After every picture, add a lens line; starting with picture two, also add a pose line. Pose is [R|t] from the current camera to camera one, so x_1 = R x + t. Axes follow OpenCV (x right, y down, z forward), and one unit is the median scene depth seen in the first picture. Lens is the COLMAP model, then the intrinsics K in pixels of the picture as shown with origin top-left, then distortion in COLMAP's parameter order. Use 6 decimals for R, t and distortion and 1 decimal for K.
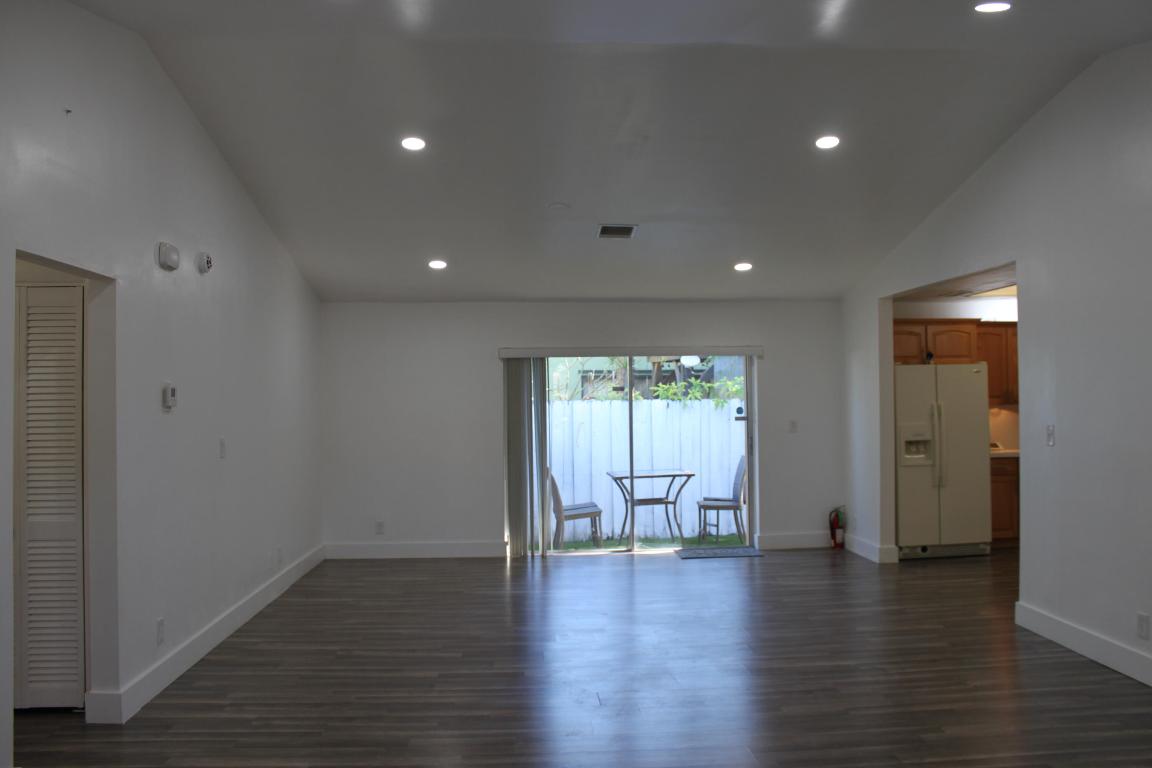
lens RADIAL K [[951.4, 0, 579.6], [0, 951.4, 376.9], [0, 0, 1]] dist [-0.165174, 0.146703]
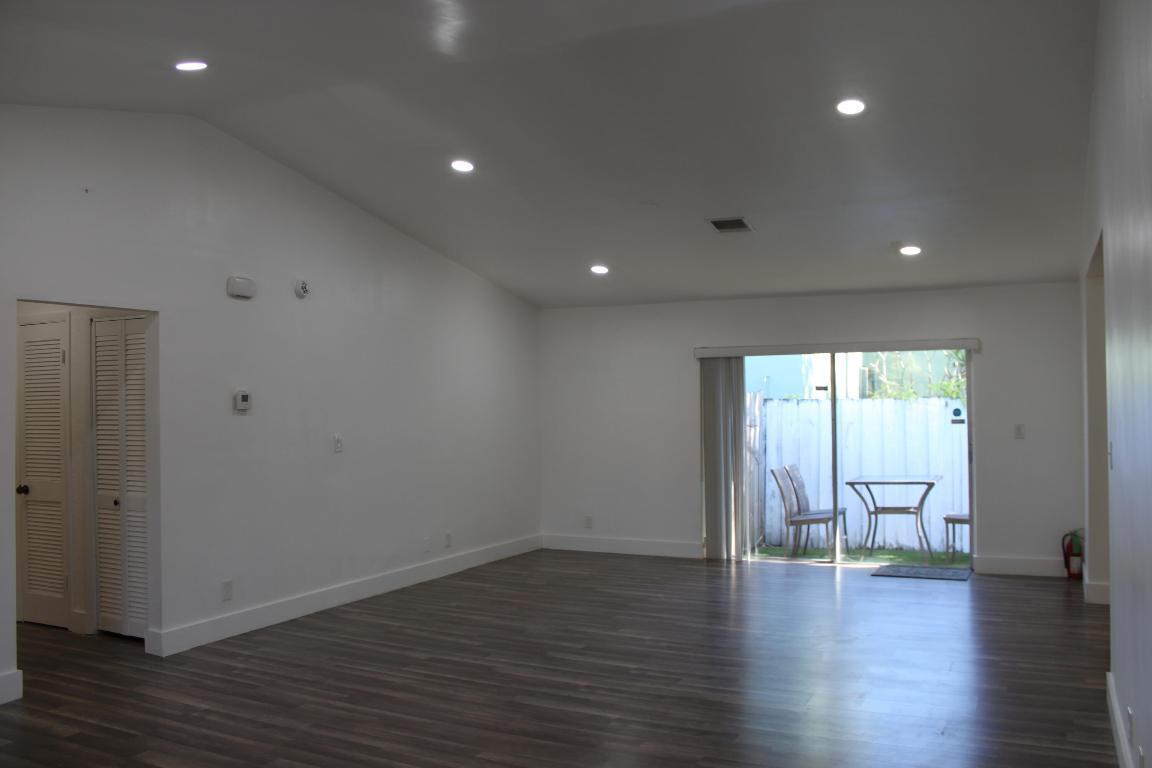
lens RADIAL K [[951.4, 0, 579.6], [0, 951.4, 376.9], [0, 0, 1]] dist [-0.165174, 0.146703]
pose [[0.864293, -0.010029, -0.502889, 0.313582], [0.013840, 0.999897, 0.003845, -0.005640], [0.502798, -0.010283, 0.864343, 0.085342]]
